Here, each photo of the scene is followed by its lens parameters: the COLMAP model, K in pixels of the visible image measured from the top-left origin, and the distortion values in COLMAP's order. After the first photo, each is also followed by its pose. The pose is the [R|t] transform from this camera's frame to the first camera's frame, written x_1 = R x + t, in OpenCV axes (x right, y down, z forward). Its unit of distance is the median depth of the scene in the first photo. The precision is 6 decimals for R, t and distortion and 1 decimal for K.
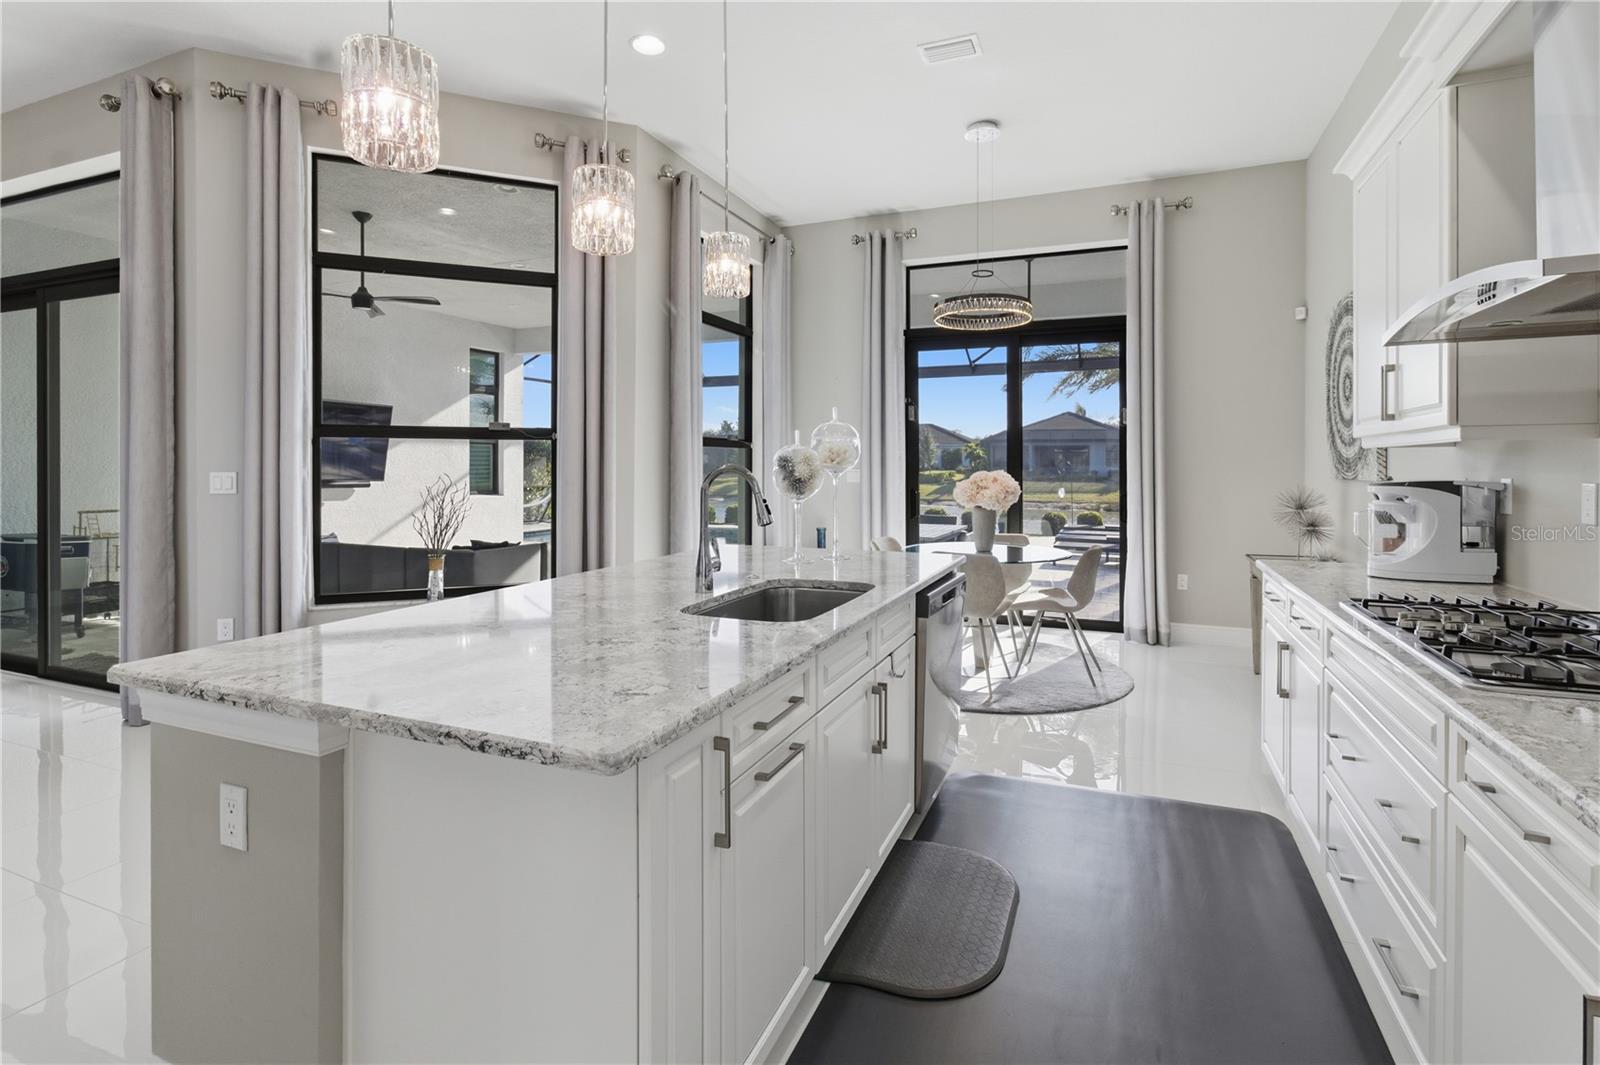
lens RADIAL K [[755.2, 0, 803.4], [0, 755.2, 468.8], [0, 0, 1]] dist [0.001130, 0.000337]
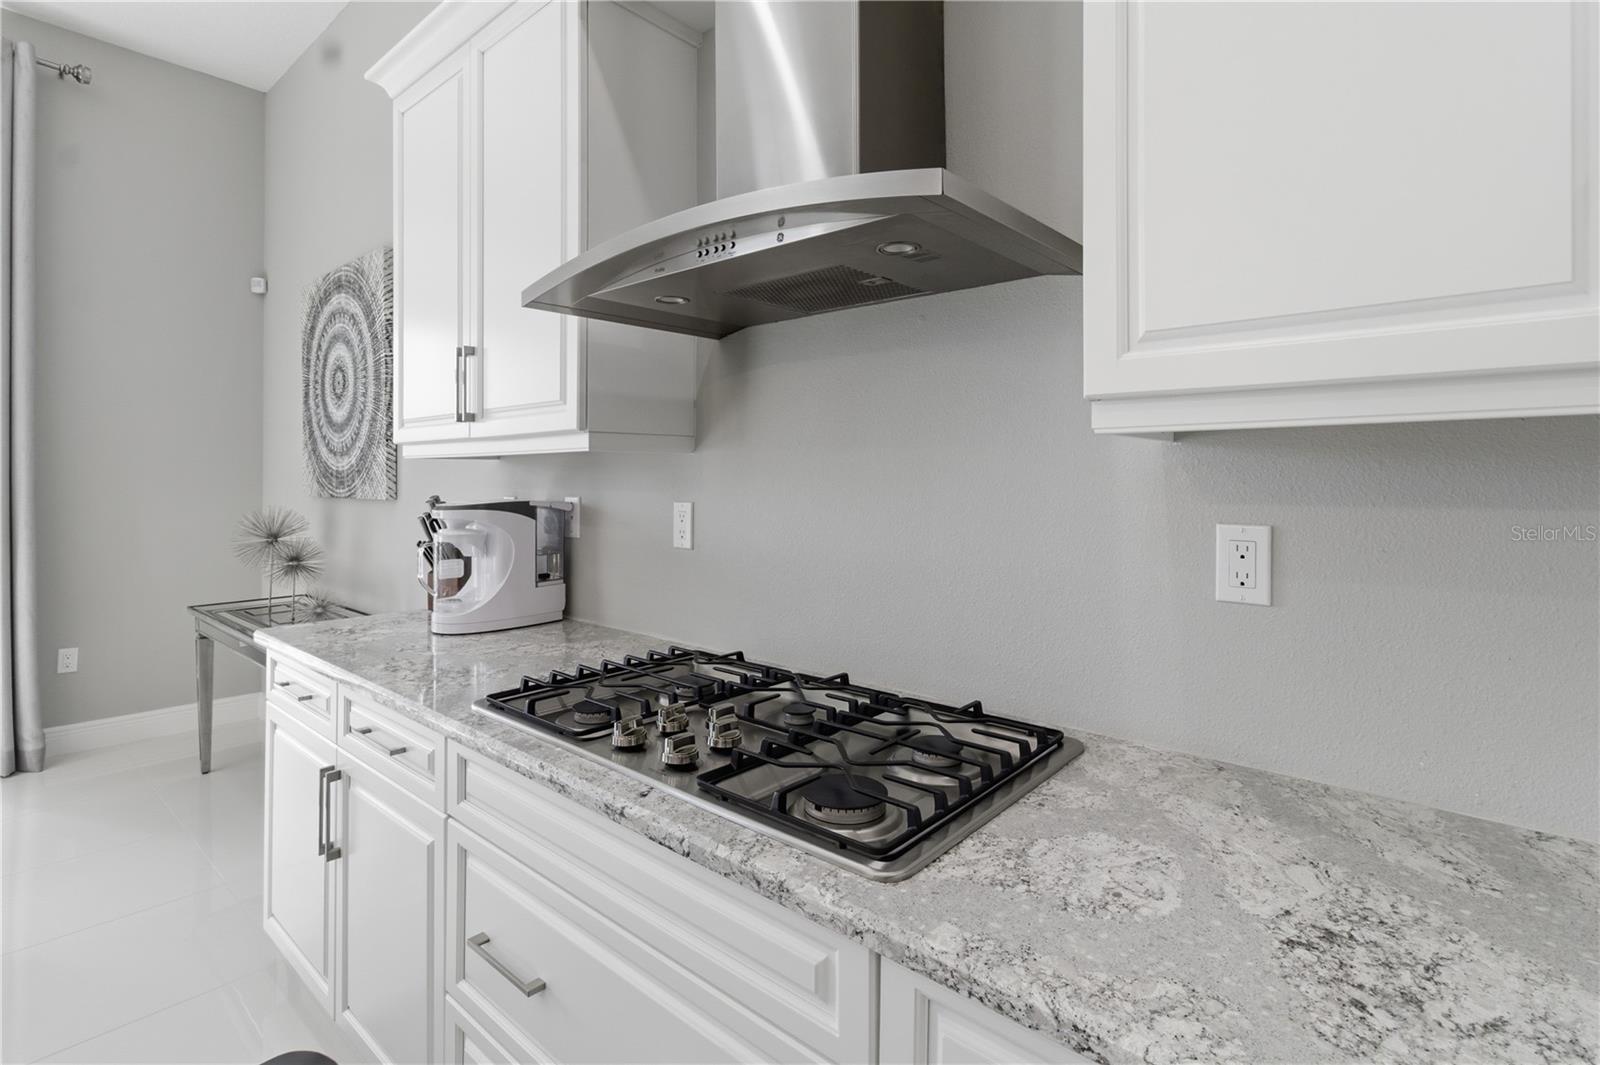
lens RADIAL K [[764.4, 0, 799.4], [0, 764.4, 476.1], [0, 0, 1]] dist [0.001365, 0.000479]
pose [[0.308860, 0.005445, 0.951092, 0.083595], [0.001717, 0.999979, -0.006282, -0.002770], [-0.951106, 0.003573, 0.308844, 0.235845]]
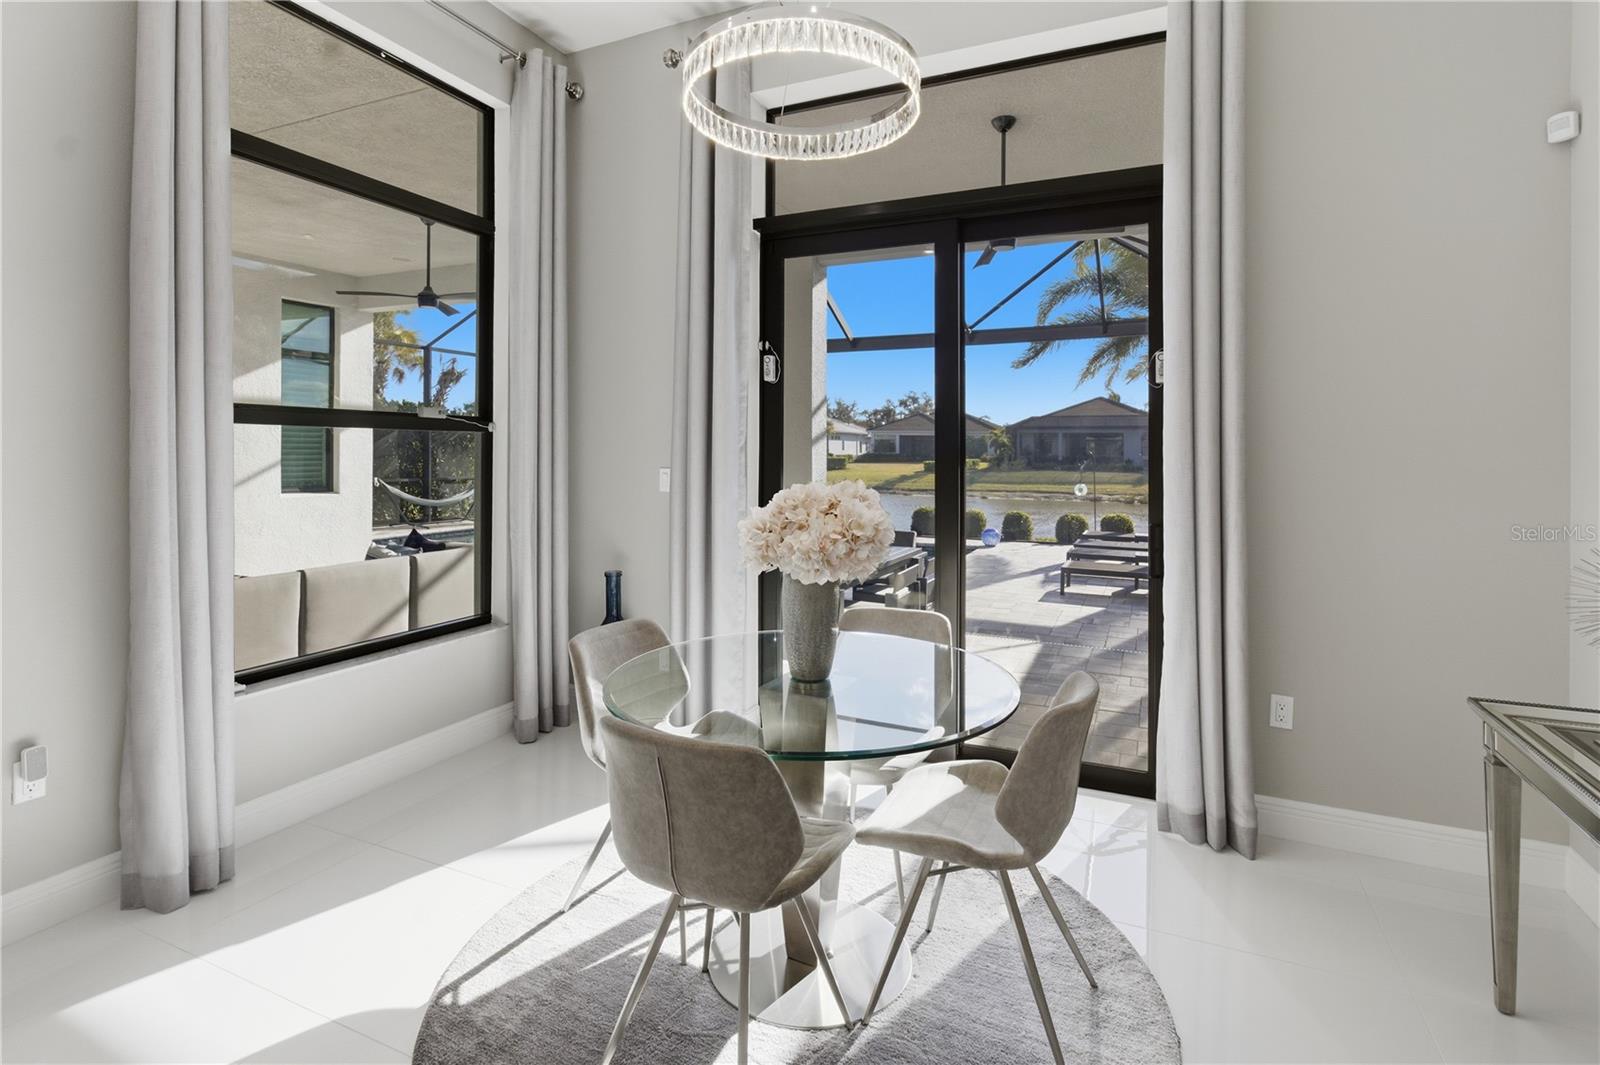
lens RADIAL K [[770.7, 0, 800.8], [0, 770.7, 452.7], [0, 0, 1]] dist [0.001175, -0.000490]
pose [[0.999367, 0.003311, -0.035423, 0.250341], [-0.003463, 0.999985, -0.004220, -0.011543], [0.035409, 0.004340, 0.999363, 0.583258]]
